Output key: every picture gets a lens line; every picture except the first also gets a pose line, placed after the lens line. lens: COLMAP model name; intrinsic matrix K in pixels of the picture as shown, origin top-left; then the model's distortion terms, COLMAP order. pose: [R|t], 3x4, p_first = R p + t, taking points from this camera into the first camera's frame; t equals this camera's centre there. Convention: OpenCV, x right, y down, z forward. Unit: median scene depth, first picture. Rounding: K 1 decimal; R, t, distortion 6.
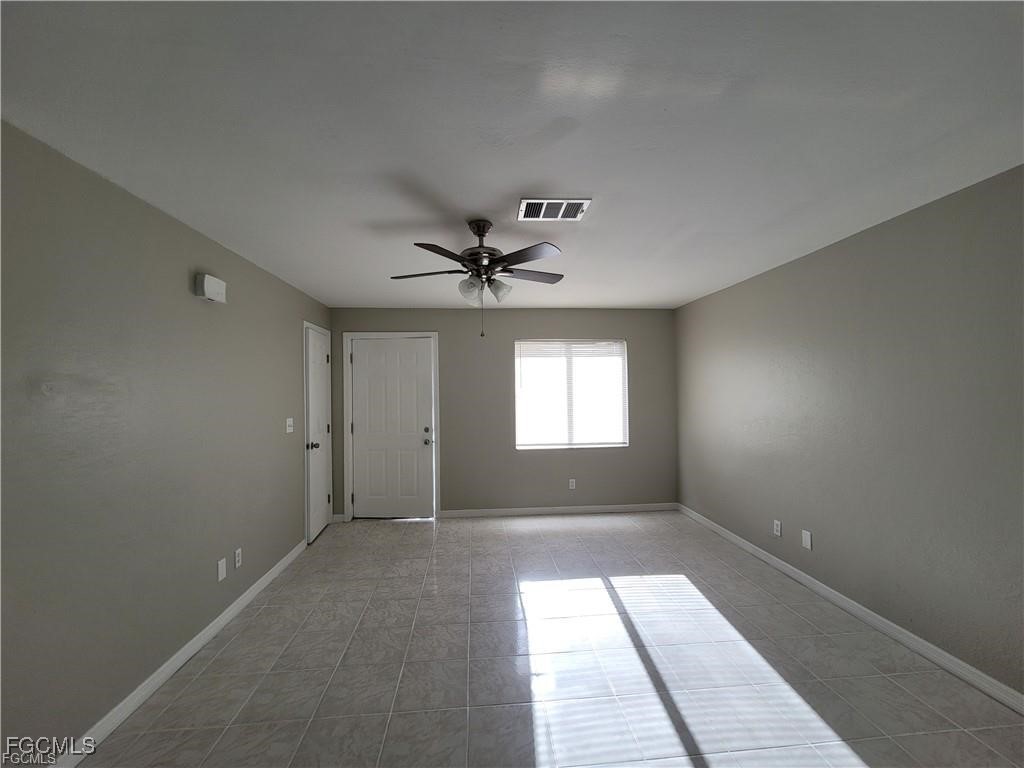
lens RADIAL K [[420.9, 0, 511.7], [0, 420.9, 386.0], [0, 0, 1]] dist [0.000689, 0.000737]
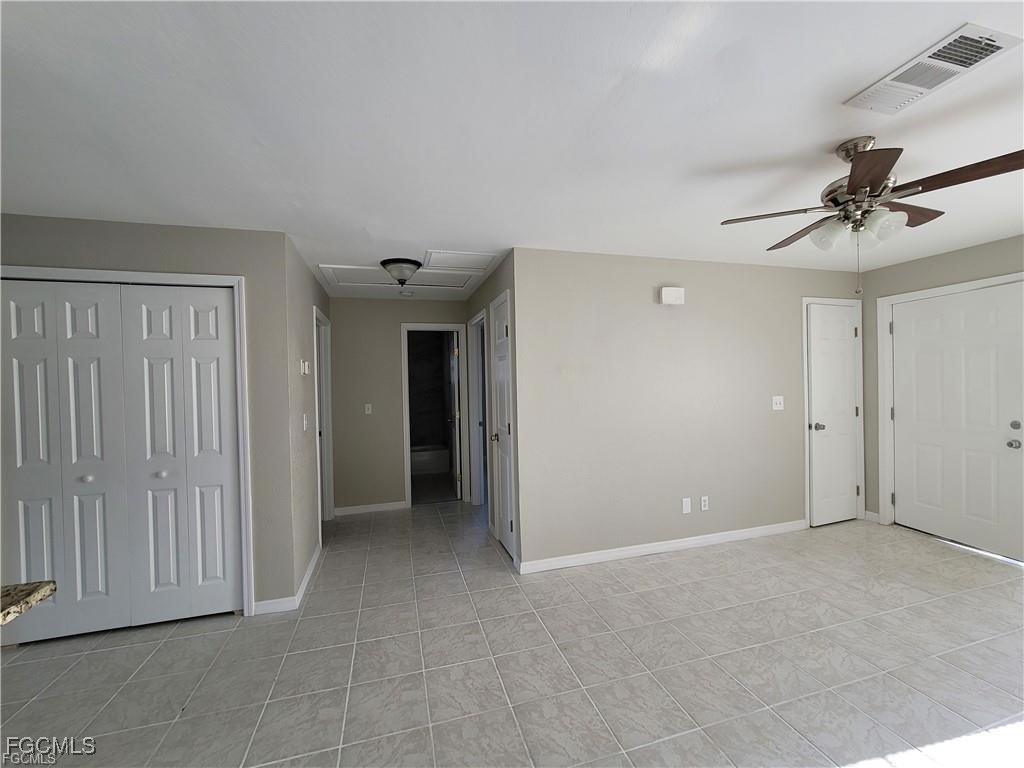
lens RADIAL K [[420.9, 0, 511.9], [0, 420.9, 385.5], [0, 0, 1]] dist [0.000689, 0.000737]
pose [[0.193075, 0.011327, -0.981119, 0.406106], [0.029679, 0.999408, 0.017378, 0.014093], [0.980735, -0.032474, 0.192625, 0.172929]]
